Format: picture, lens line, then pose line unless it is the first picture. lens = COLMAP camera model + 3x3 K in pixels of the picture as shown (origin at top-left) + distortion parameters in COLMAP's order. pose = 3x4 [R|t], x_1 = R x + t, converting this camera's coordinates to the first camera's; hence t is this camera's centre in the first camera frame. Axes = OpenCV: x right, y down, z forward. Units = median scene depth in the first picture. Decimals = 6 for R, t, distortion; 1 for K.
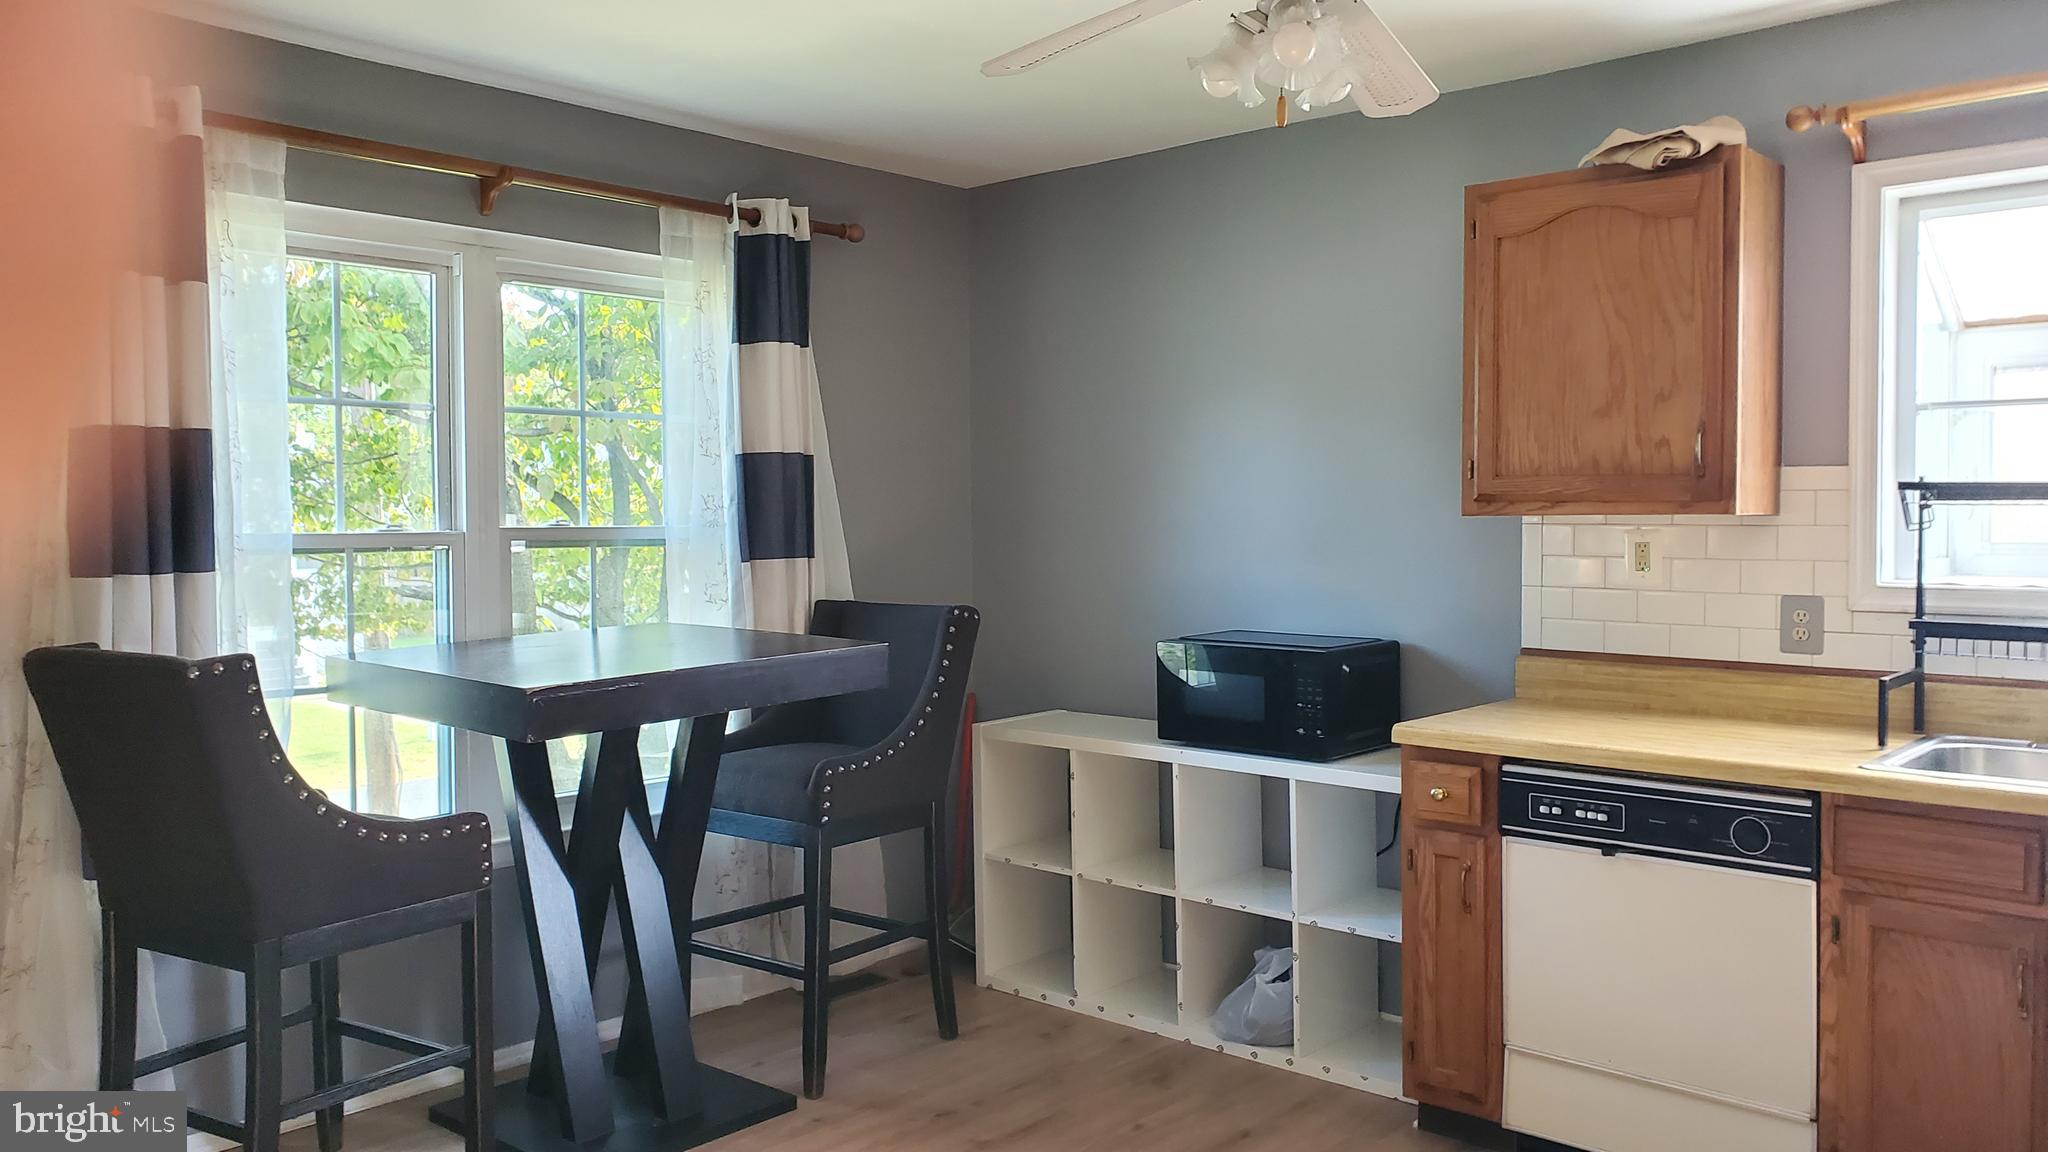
lens RADIAL K [[1583.5, 0, 1018.9], [0, 1583.5, 568.2], [0, 0, 1]] dist [0.005600, 0.006250]
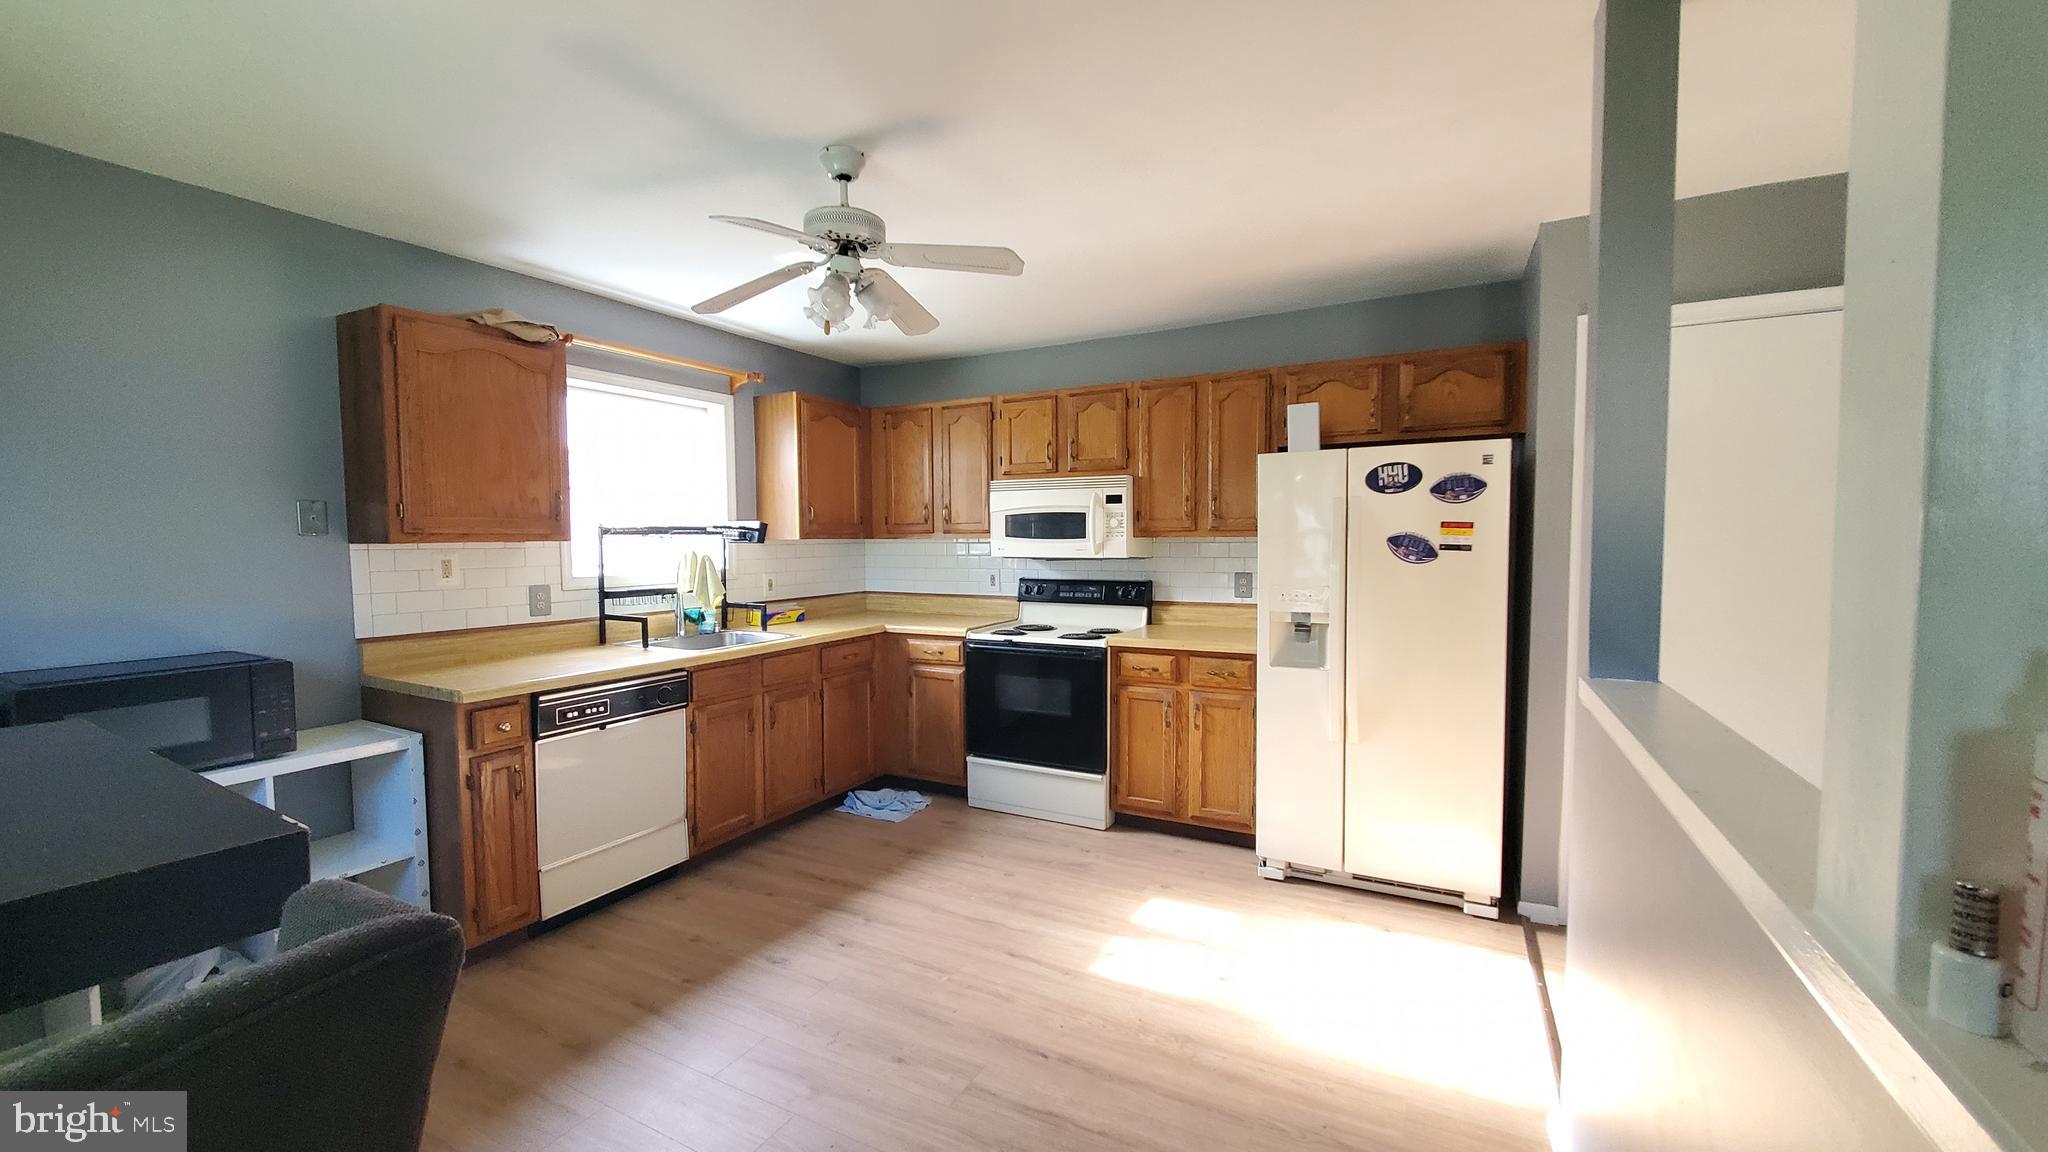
lens RADIAL K [[814.3, 0, 1014.4], [0, 814.3, 580.8], [0, 0, 1]] dist [-0.000092, -0.000585]
pose [[-0.239008, -0.046735, 0.969892, -0.521235], [0.041026, 0.997463, 0.058174, -0.018758], [-0.970151, 0.053695, -0.236484, 0.619990]]
